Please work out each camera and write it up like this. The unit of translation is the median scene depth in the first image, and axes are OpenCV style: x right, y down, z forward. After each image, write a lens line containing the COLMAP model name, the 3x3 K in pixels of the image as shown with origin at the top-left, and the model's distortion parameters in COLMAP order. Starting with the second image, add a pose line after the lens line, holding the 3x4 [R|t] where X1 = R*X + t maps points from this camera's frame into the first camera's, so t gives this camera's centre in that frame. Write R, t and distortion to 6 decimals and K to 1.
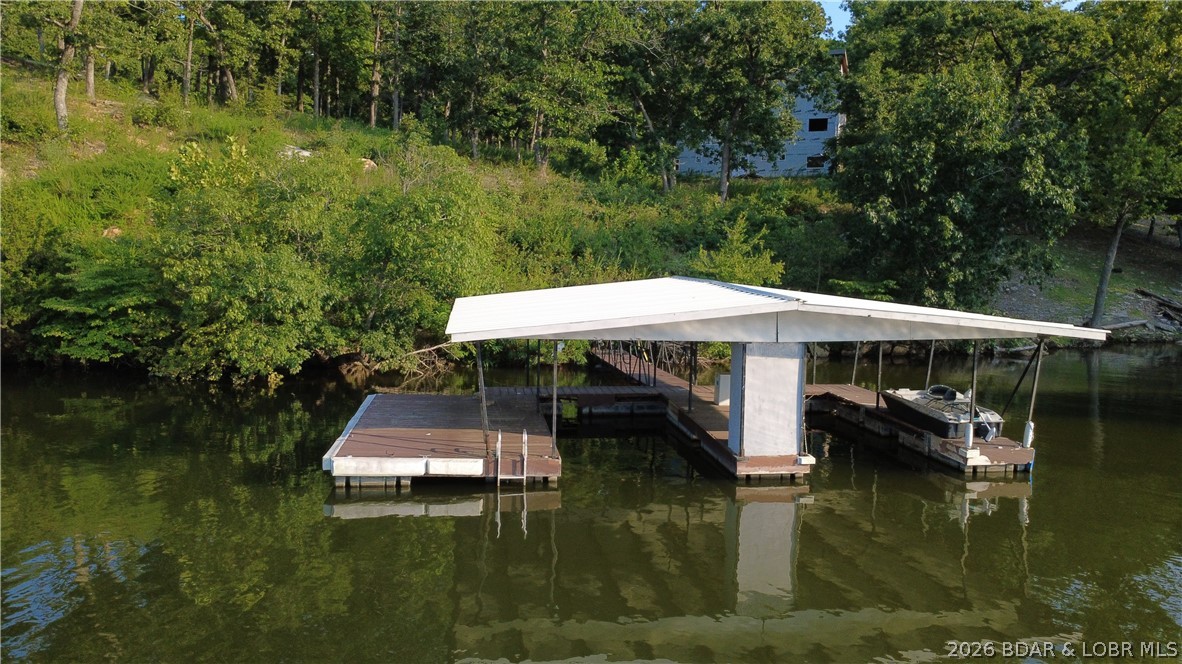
lens RADIAL K [[858.3, 0, 591.1], [0, 858.3, 329.5], [0, 0, 1]] dist [-0.009661, -0.000409]
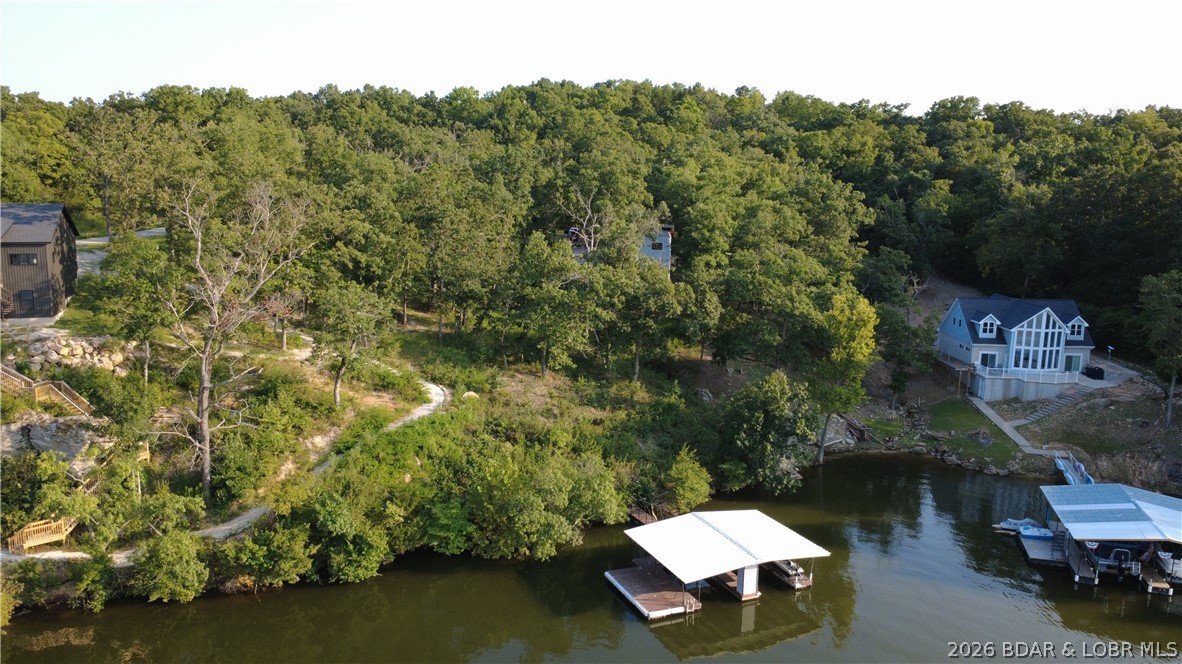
lens RADIAL K [[858.3, 0, 591.8], [0, 858.3, 334.6], [0, 0, 1]] dist [-0.009661, -0.000409]
pose [[0.957983, -0.026154, 0.285631, -1.441237], [0.003585, 0.996848, 0.079255, -1.239070], [-0.286803, -0.074901, 0.955057, -2.201762]]
